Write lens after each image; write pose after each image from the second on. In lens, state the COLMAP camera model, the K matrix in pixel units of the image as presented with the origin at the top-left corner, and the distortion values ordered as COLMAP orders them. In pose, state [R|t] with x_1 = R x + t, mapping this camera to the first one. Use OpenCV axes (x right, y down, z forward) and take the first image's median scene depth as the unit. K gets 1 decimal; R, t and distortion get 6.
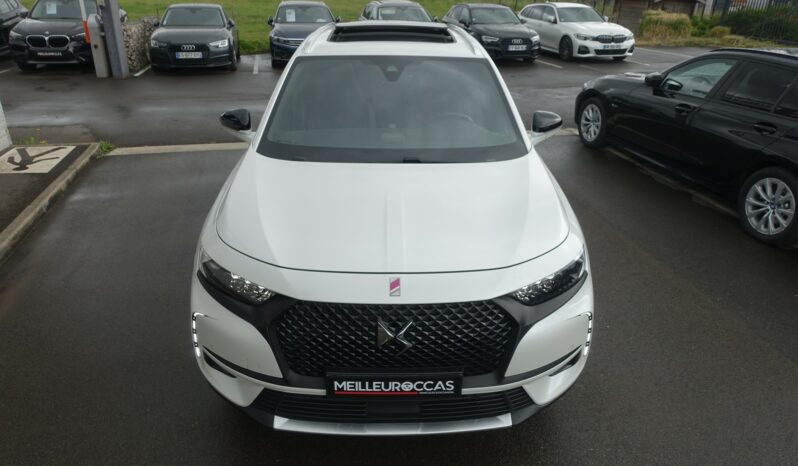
lens RADIAL K [[544.7, 0, 396.6], [0, 544.7, 230.5], [0, 0, 1]] dist [-0.015038, 0.002107]
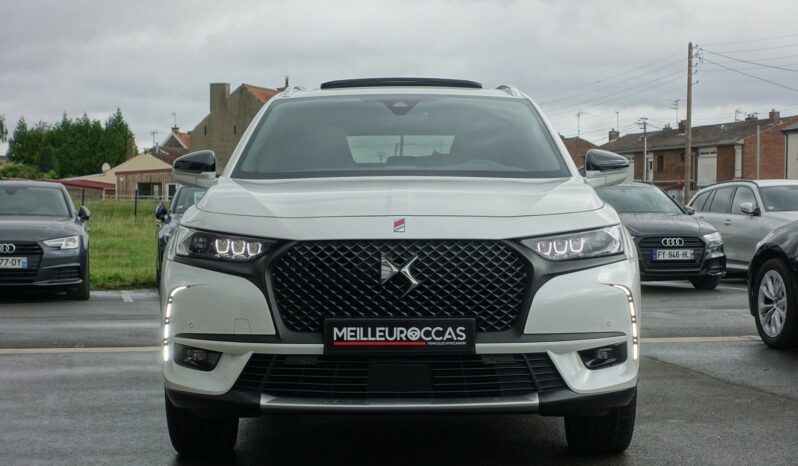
lens RADIAL K [[1534.7, 0, 402.1], [0, 1534.7, 236.4], [0, 0, 1]] dist [-0.012364, 0.000000]
pose [[0.999721, -0.013273, -0.019554, 0.051042], [0.004005, 0.910578, -0.413318, 1.172375], [0.023292, 0.413124, 0.910377, -1.368369]]
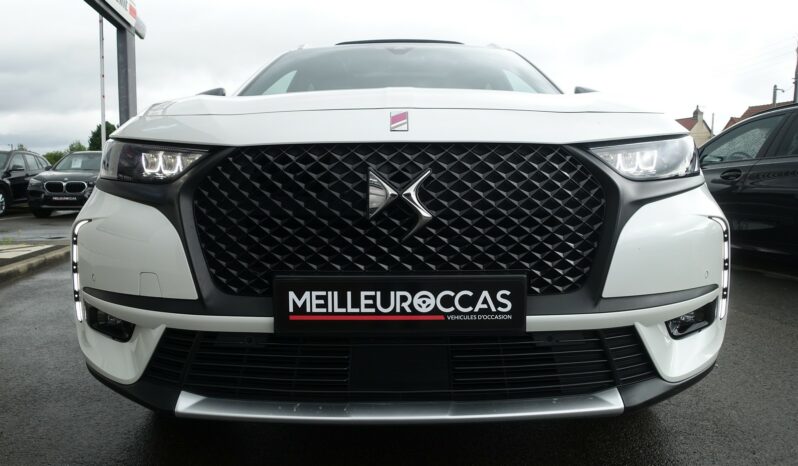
lens RADIAL K [[544.7, 0, 400.9], [0, 544.7, 235.9], [0, 0, 1]] dist [-0.015038, 0.002107]
pose [[0.999673, -0.013652, -0.021613, 0.008891], [0.005525, 0.940867, -0.338730, 0.398872], [0.024959, 0.338500, 0.940635, 0.464905]]
